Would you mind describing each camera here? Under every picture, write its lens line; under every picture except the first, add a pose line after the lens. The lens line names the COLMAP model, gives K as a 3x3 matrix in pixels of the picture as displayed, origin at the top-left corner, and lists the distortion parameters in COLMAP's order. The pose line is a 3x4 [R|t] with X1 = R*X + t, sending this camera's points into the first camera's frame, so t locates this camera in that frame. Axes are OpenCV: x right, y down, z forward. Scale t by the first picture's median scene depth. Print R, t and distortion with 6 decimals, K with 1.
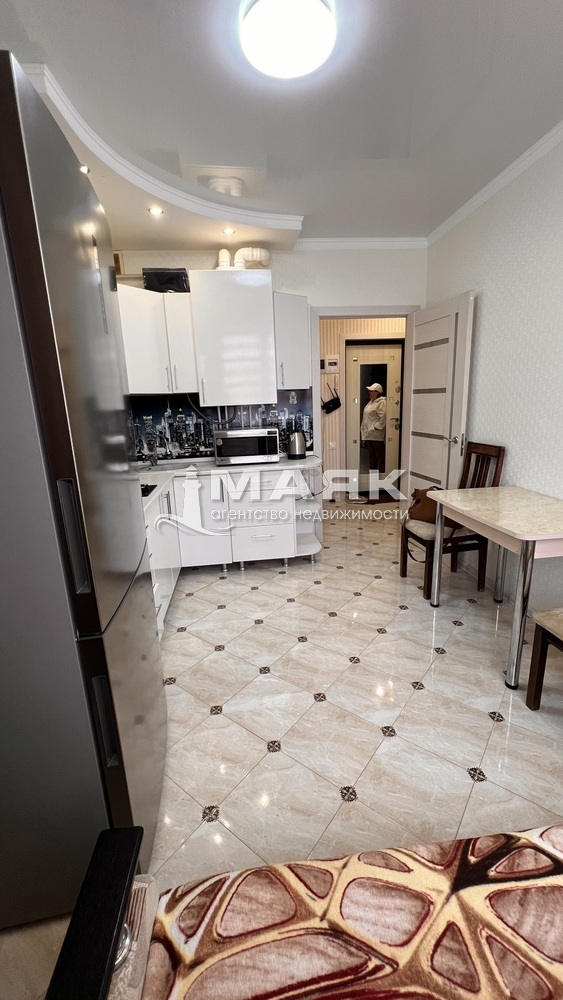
lens RADIAL K [[401.4, 0, 282.0], [0, 401.4, 500.2], [0, 0, 1]] dist [-0.001516, 0.000337]
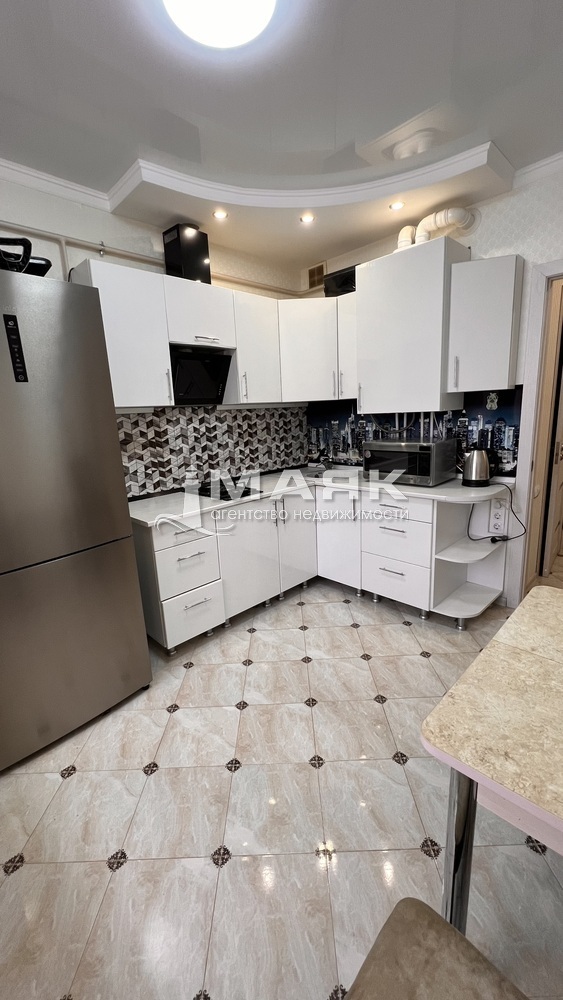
lens RADIAL K [[401.4, 0, 281.1], [0, 401.4, 499.5], [0, 0, 1]] dist [-0.001516, 0.000337]
pose [[0.615885, 0.182333, -0.766446, 0.432452], [-0.160658, 0.981474, 0.104389, -0.109781], [0.771281, 0.058844, 0.633769, 0.296565]]
